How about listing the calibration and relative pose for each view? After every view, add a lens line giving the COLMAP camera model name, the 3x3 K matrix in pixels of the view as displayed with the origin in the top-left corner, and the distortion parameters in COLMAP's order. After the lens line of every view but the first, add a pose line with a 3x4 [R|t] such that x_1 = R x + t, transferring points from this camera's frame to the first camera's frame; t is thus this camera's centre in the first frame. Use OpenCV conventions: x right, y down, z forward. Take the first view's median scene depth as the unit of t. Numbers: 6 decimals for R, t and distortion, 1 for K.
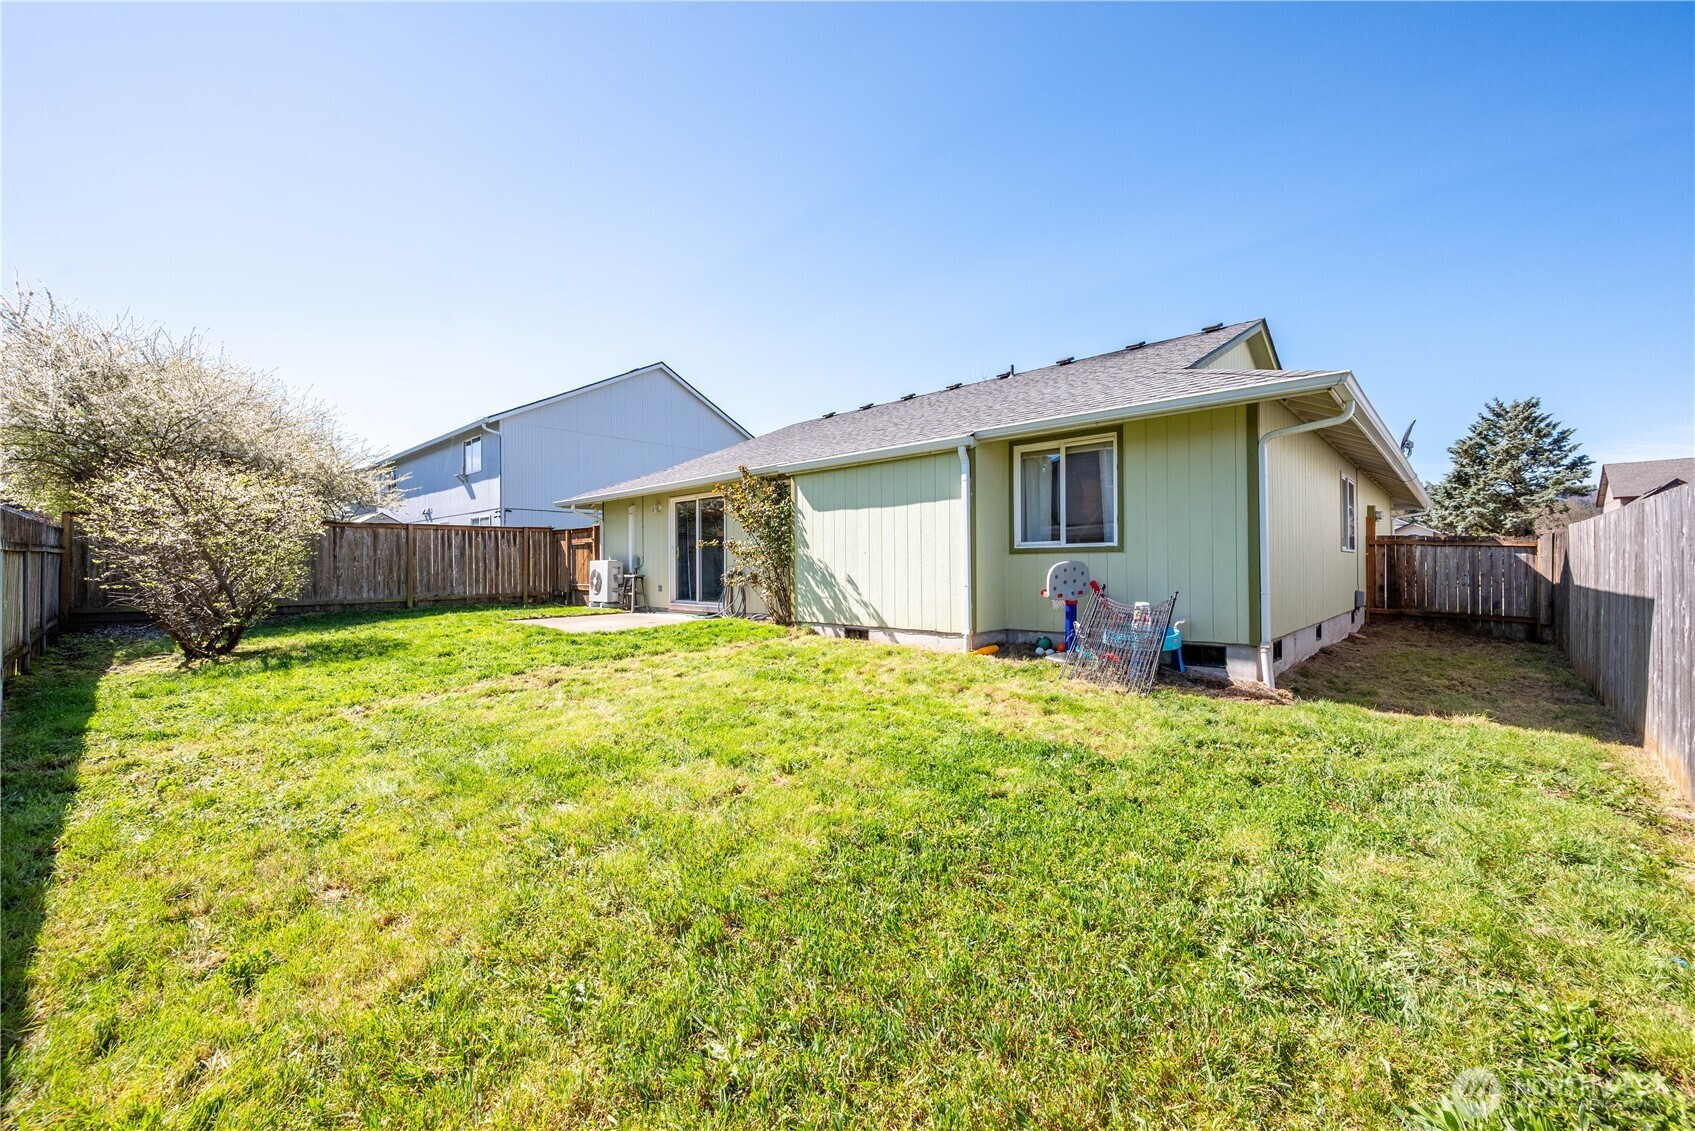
lens RADIAL K [[667.9, 0, 849.3], [0, 667.9, 565.9], [0, 0, 1]] dist [0.000293, 0.000008]
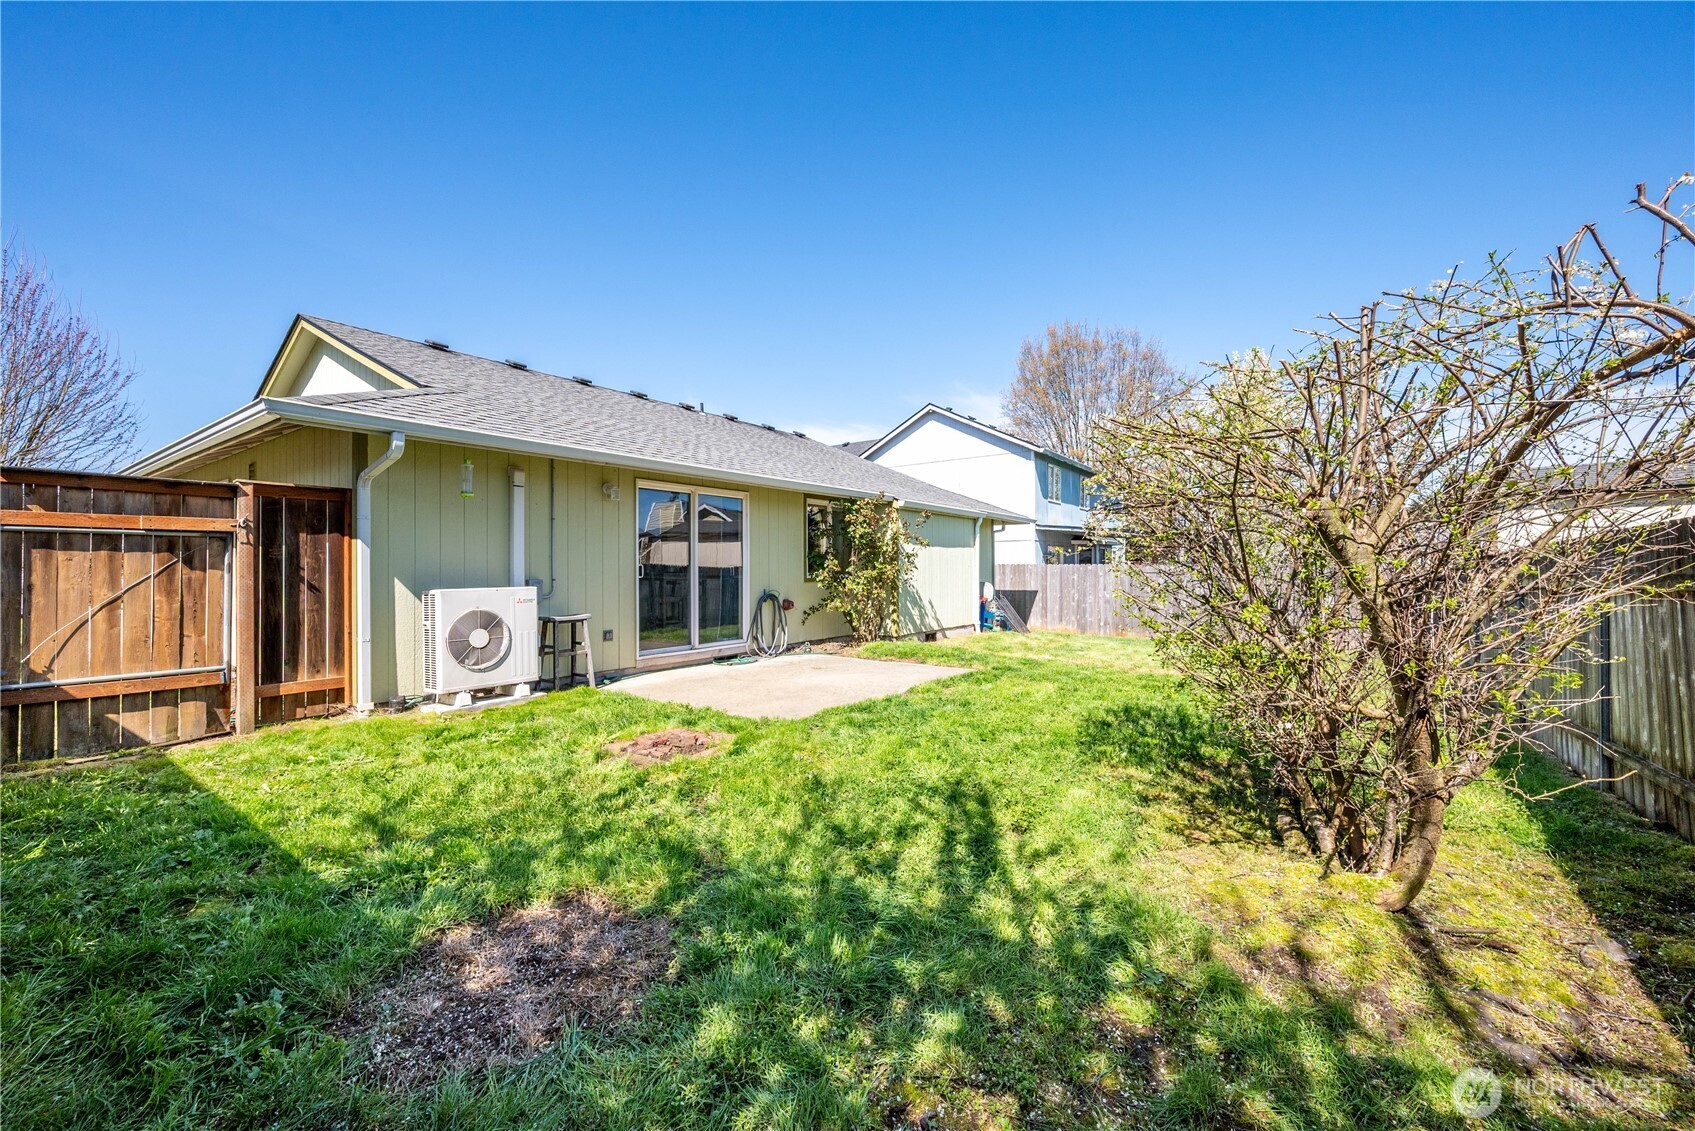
lens RADIAL K [[667.9, 0, 849.1], [0, 667.9, 566.0], [0, 0, 1]] dist [0.000293, 0.000008]
pose [[-0.129562, 0.008364, 0.991536, -1.247605], [-0.003930, 0.999952, -0.008948, -0.027598], [-0.991564, -0.005056, -0.129523, 1.283958]]
